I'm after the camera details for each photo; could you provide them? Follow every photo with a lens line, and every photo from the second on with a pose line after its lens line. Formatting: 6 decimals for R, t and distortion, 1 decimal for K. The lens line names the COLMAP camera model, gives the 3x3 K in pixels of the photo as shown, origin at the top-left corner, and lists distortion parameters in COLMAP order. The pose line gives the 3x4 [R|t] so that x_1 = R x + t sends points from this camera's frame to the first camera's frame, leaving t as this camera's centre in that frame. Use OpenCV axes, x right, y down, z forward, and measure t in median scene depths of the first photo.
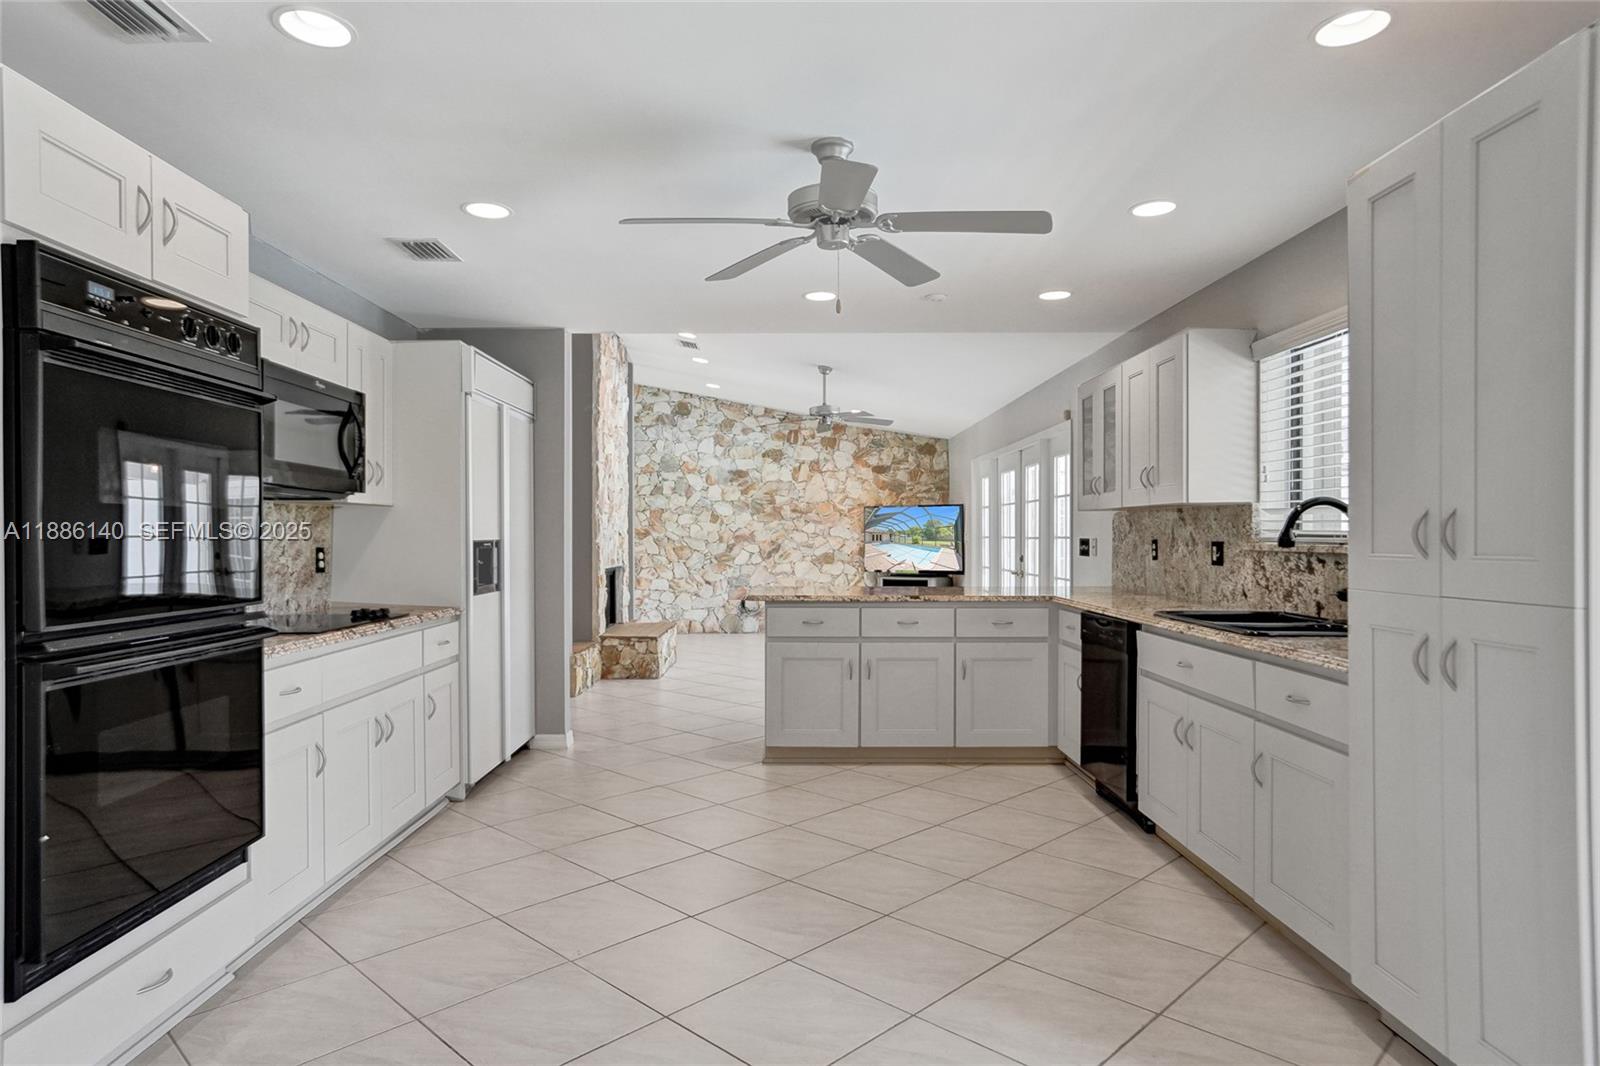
lens RADIAL K [[943.4, 0, 796.9], [0, 943.4, 538.7], [0, 0, 1]] dist [-0.008009, 0.005767]
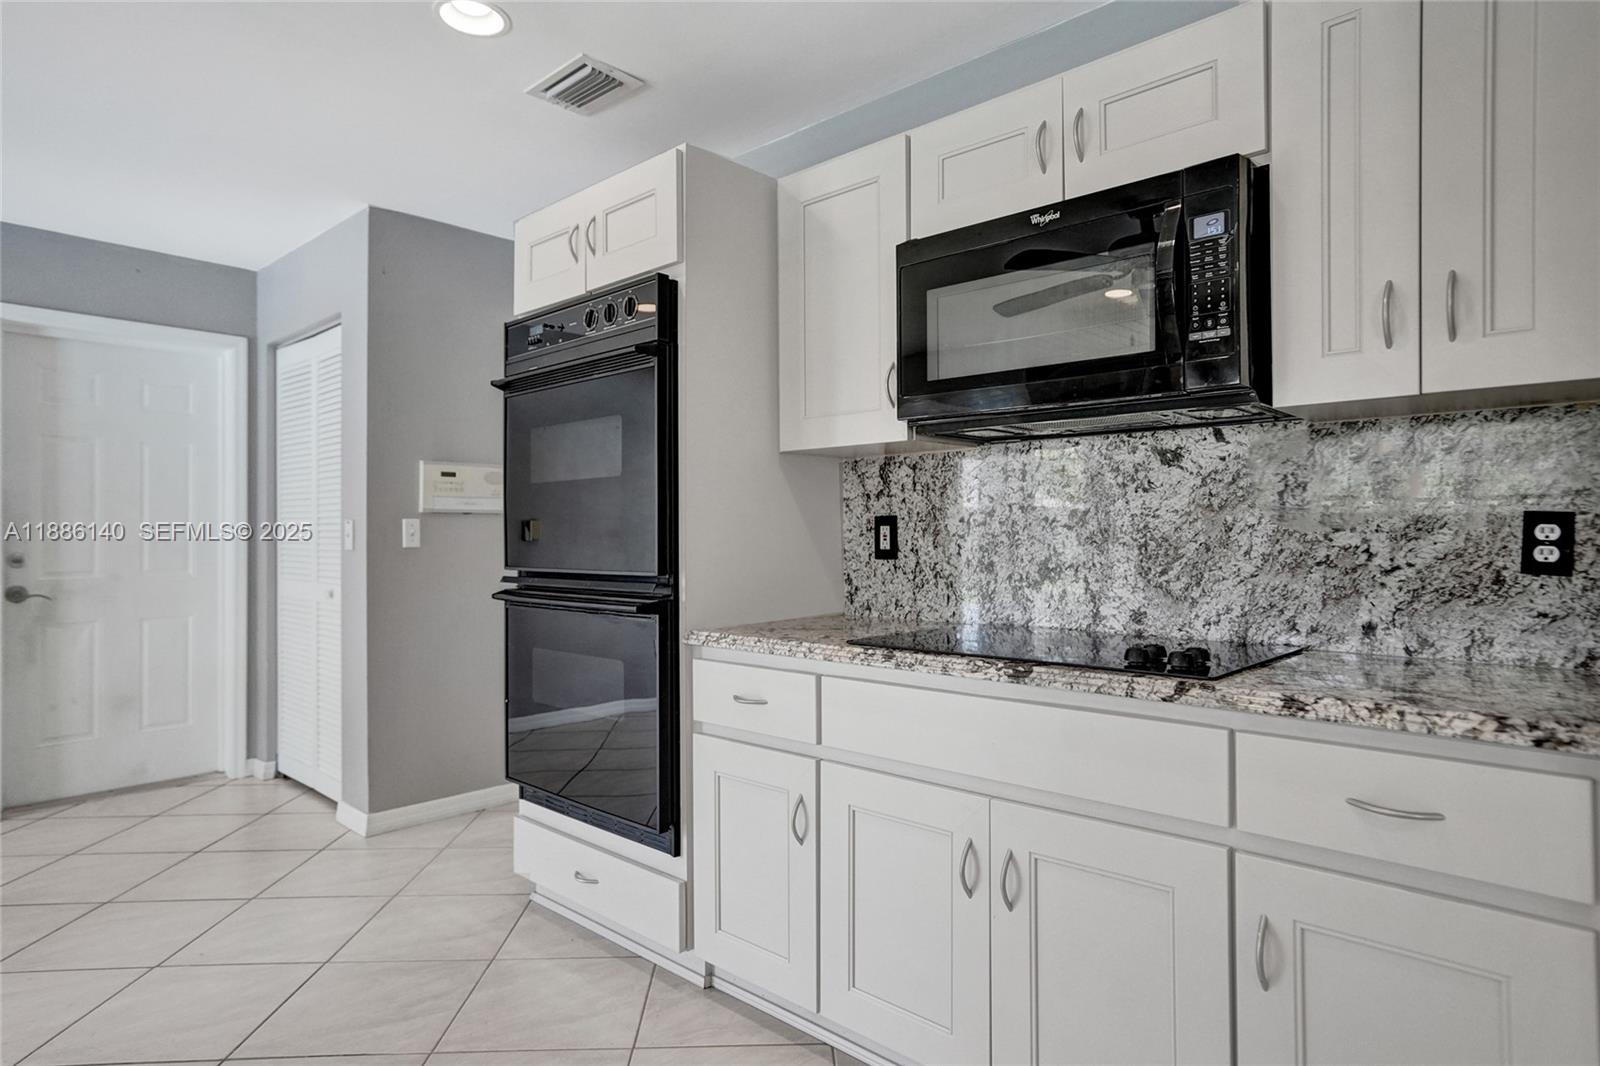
lens RADIAL K [[887.3, 0, 809.1], [0, 887.3, 530.3], [0, 0, 1]] dist [-0.005124, 0.003868]
pose [[-0.682771, 0.001507, -0.730631, -0.021475], [0.003901, 0.999991, -0.001583, 0.013674], [0.730622, -0.003931, -0.682770, 0.836103]]
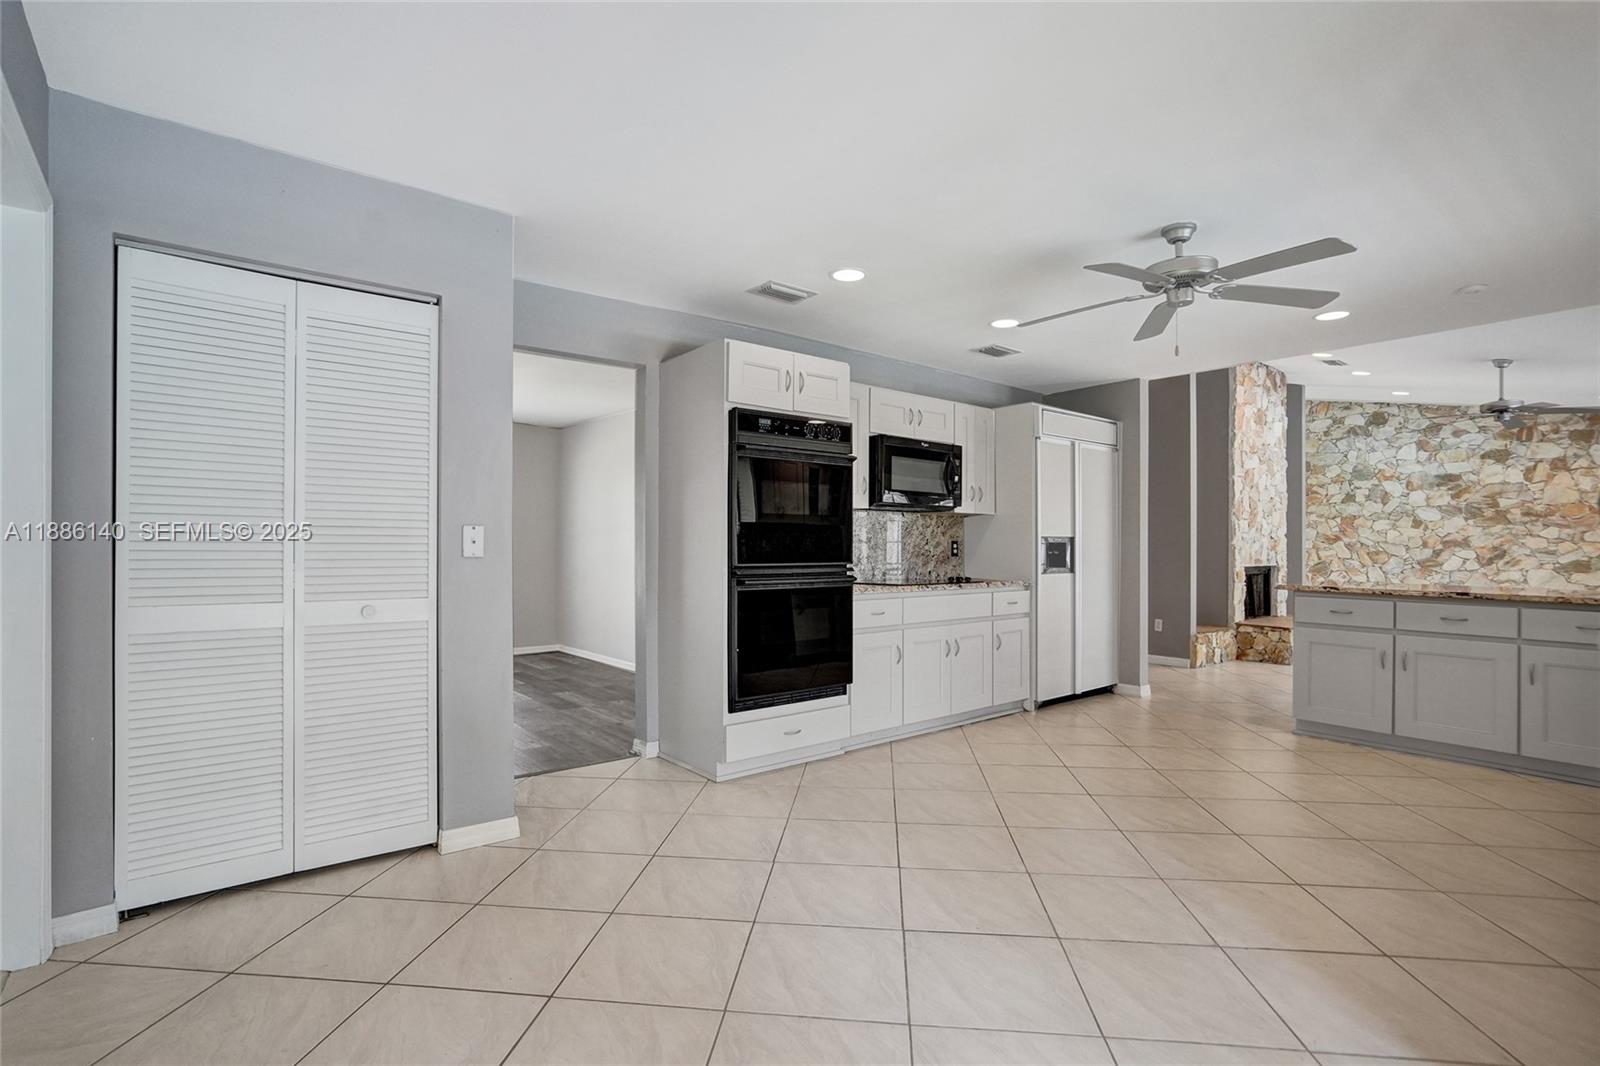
lens RADIAL K [[763.0, 0, 785.5], [0, 763.0, 541.6], [0, 0, 1]] dist [-0.040431, 0.019925]
pose [[0.613452, 0.001122, -0.789731, 0.295177], [-0.008399, 0.999952, -0.005103, 0.016334], [0.789687, 0.009764, 0.613432, -0.040279]]
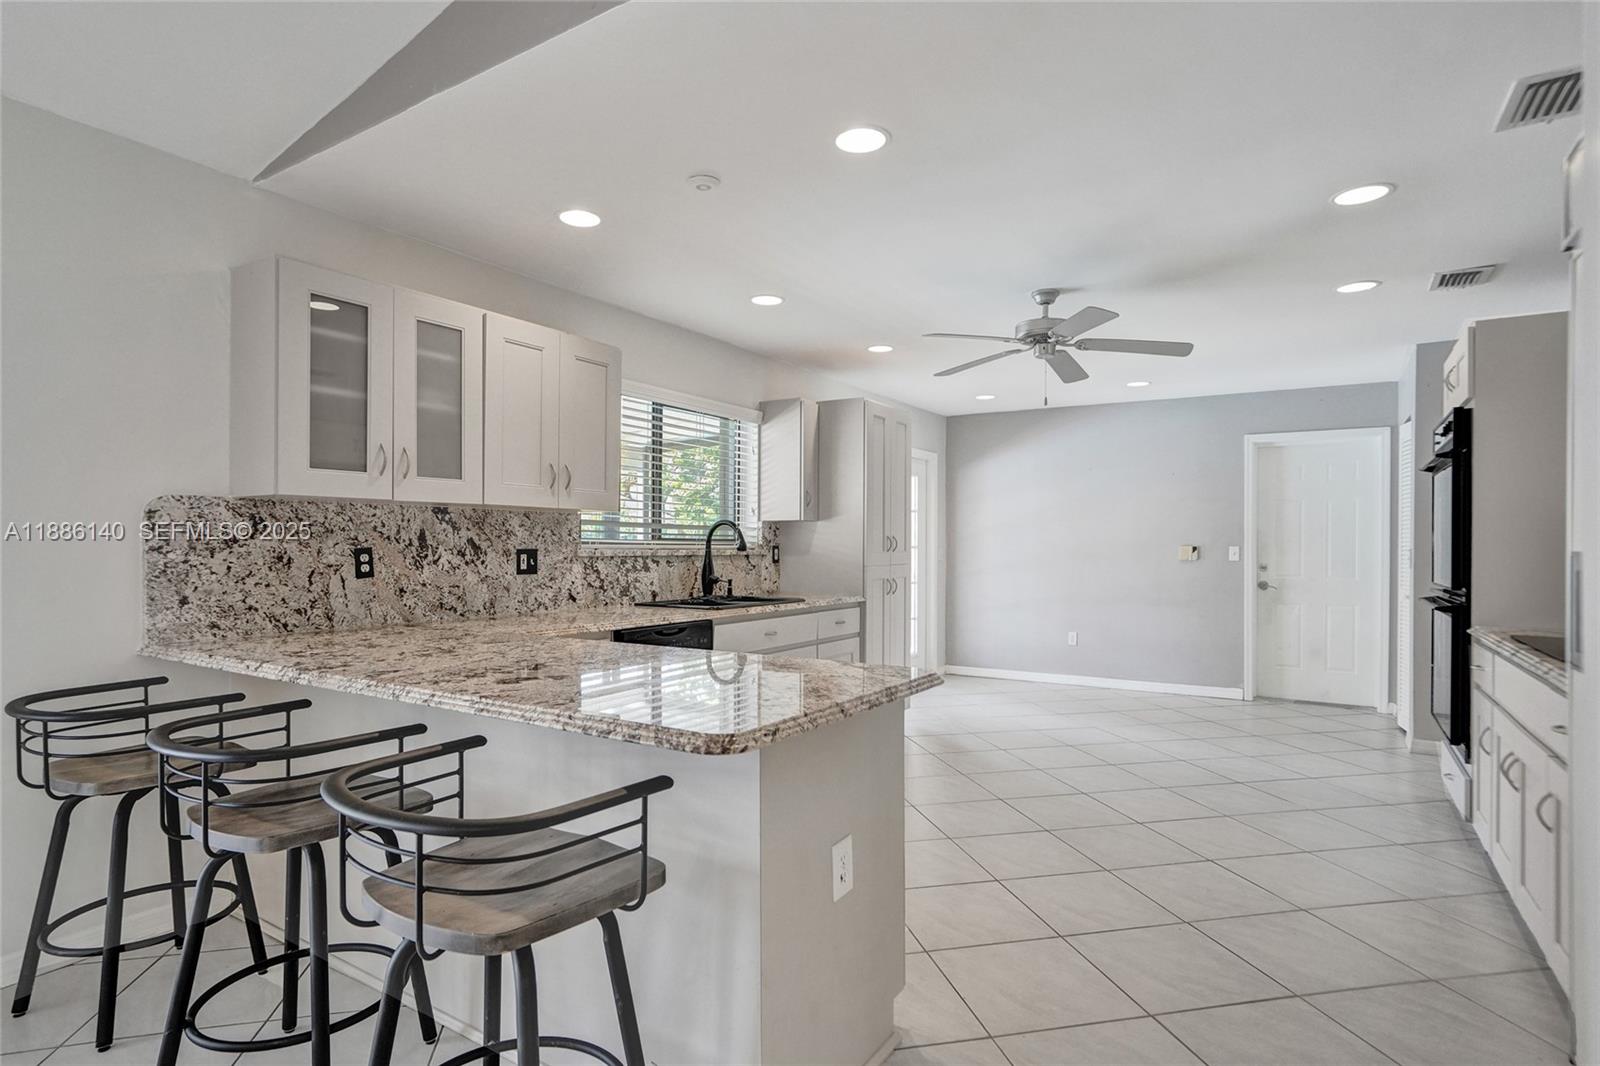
lens RADIAL K [[825.2, 0, 790.5], [0, 825.2, 542.6], [0, 0, 1]] dist [-0.022858, 0.002709]
pose [[-0.831850, 0.000412, 0.555000, -0.201855], [-0.000042, 1.000000, -0.000805, -0.002453], [-0.555000, -0.000693, -0.831850, 1.320335]]
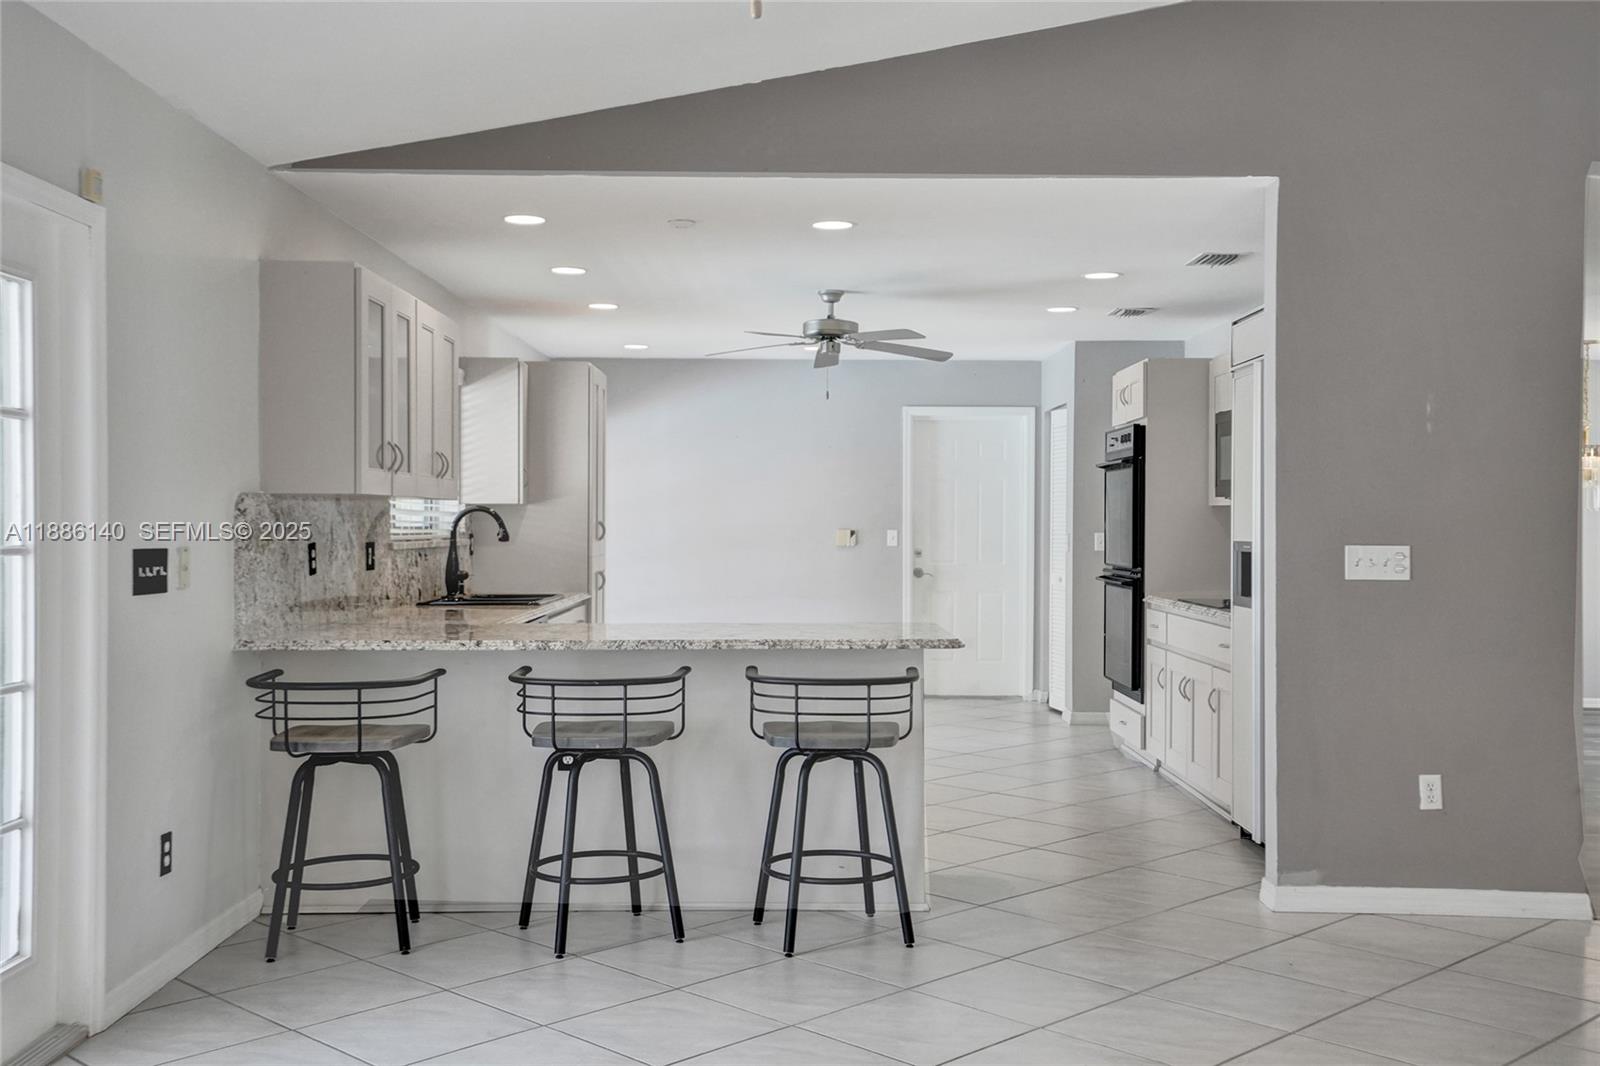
lens RADIAL K [[1576.2, 0, 789.5], [0, 1576.2, 541.0], [0, 0, 1]] dist [0.064196, 0.000000]
pose [[-0.999857, -0.000732, 0.016902, 0.035236], [-0.000458, 0.999868, 0.016267, -0.018319], [-0.016912, 0.016257, -0.999725, 2.078900]]
